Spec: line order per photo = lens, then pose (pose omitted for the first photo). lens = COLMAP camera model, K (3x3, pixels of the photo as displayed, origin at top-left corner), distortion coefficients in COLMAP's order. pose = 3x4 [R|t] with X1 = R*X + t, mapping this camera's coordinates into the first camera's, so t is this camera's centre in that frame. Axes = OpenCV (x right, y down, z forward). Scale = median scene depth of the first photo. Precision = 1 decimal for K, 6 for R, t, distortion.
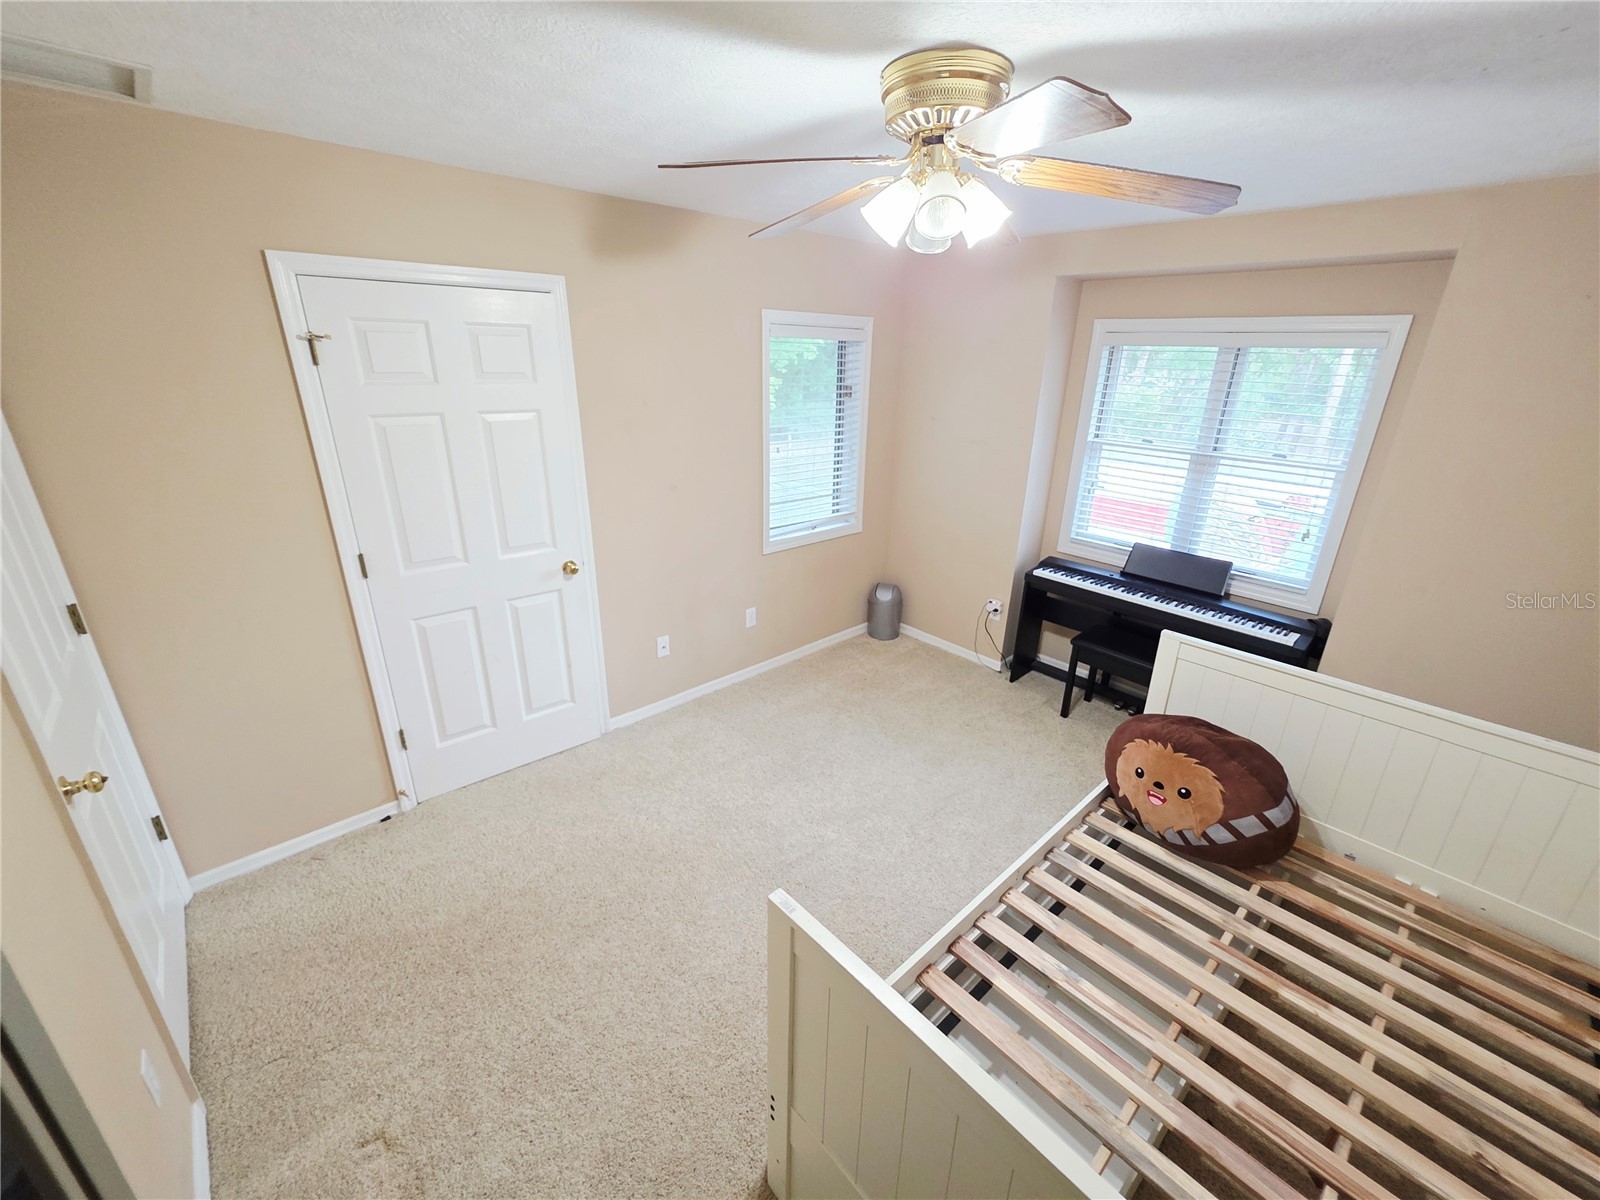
lens RADIAL K [[644.9, 0, 800.0], [0, 644.9, 600.0], [0, 0, 1]] dist [-0.001711, -0.000076]
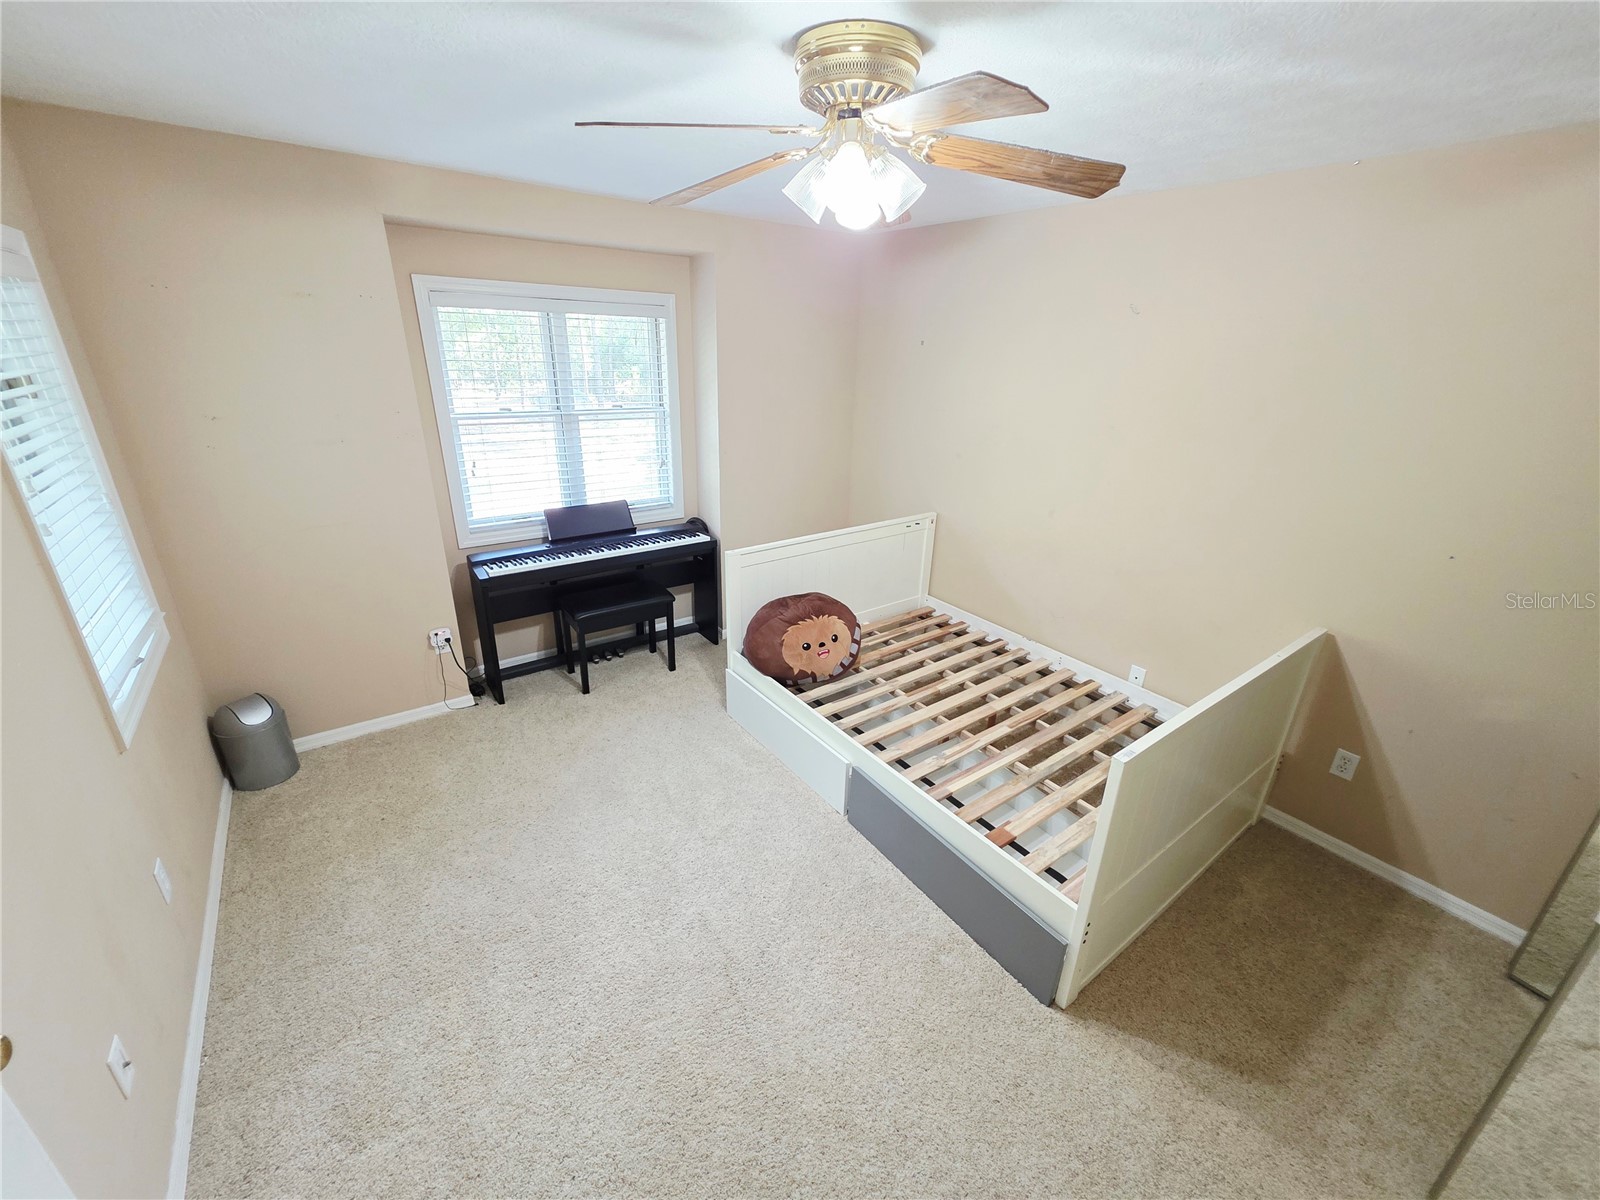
lens RADIAL K [[657.6, 0, 800.0], [0, 657.6, 600.0], [0, 0, 1]] dist [0.029037, -0.000044]
pose [[0.108461, -0.391830, 0.913622, -0.454227], [0.336356, 0.879303, 0.337181, -0.187444], [-0.935468, 0.270731, 0.227164, 0.449081]]
